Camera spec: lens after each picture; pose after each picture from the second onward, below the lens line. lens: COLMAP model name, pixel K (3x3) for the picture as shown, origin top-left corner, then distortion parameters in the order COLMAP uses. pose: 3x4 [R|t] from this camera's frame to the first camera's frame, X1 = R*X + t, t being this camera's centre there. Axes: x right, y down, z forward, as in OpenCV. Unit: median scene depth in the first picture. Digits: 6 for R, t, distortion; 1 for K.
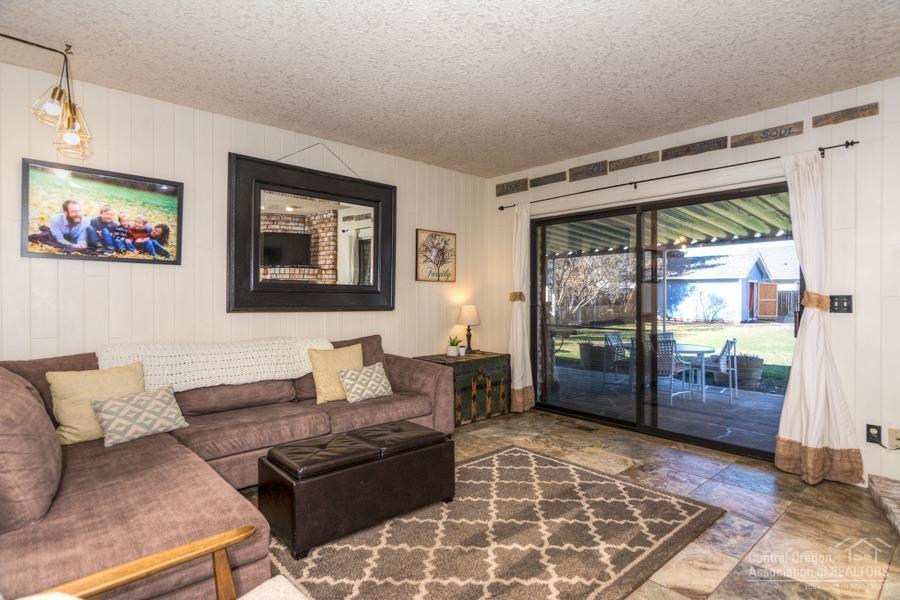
lens RADIAL K [[470.2, 0, 450.7], [0, 470.2, 296.7], [0, 0, 1]] dist [-0.005260, -0.001403]
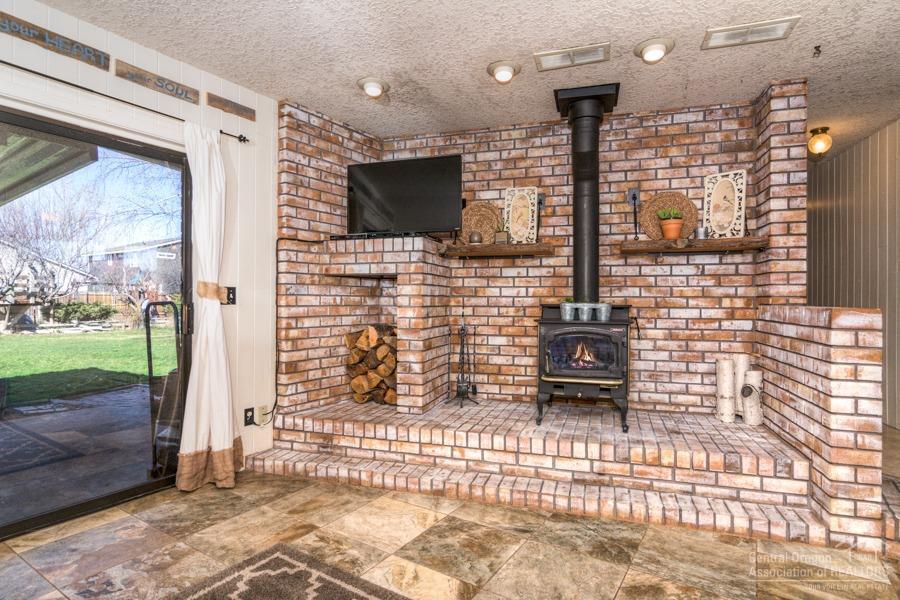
lens RADIAL K [[470.2, 0, 452.1], [0, 470.2, 299.1], [0, 0, 1]] dist [-0.005260, -0.001403]
pose [[-0.264355, 0.003902, 0.964417, -0.257391], [-0.004925, 0.999973, -0.005396, 0.026801], [-0.964413, -0.006177, -0.264329, 0.826108]]
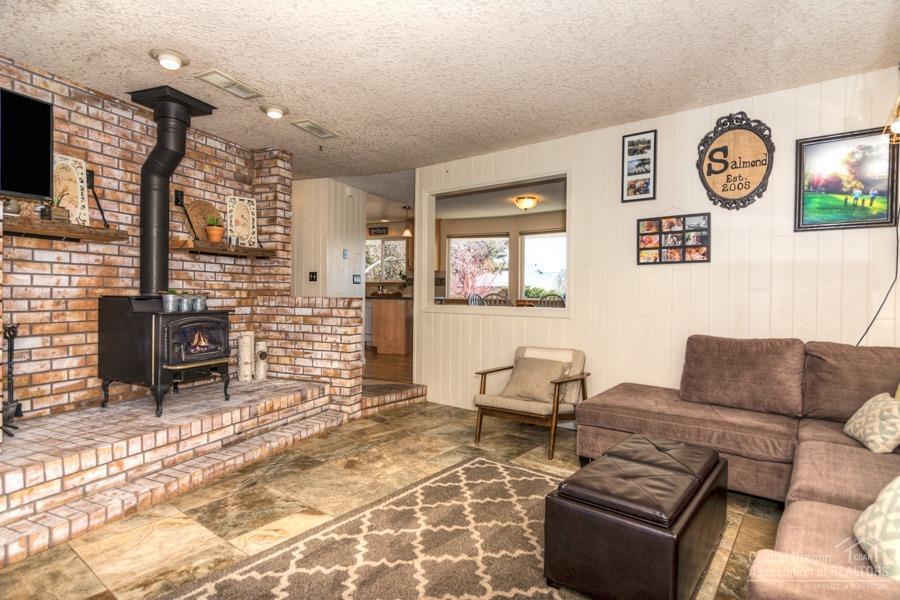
lens RADIAL K [[470.2, 0, 451.8], [0, 470.2, 299.7], [0, 0, 1]] dist [-0.005260, -0.001403]
pose [[-0.985180, -0.006553, -0.171398, 0.234076], [-0.008276, 0.999922, 0.009342, 0.024201], [0.171323, 0.010622, -0.985158, 1.495535]]
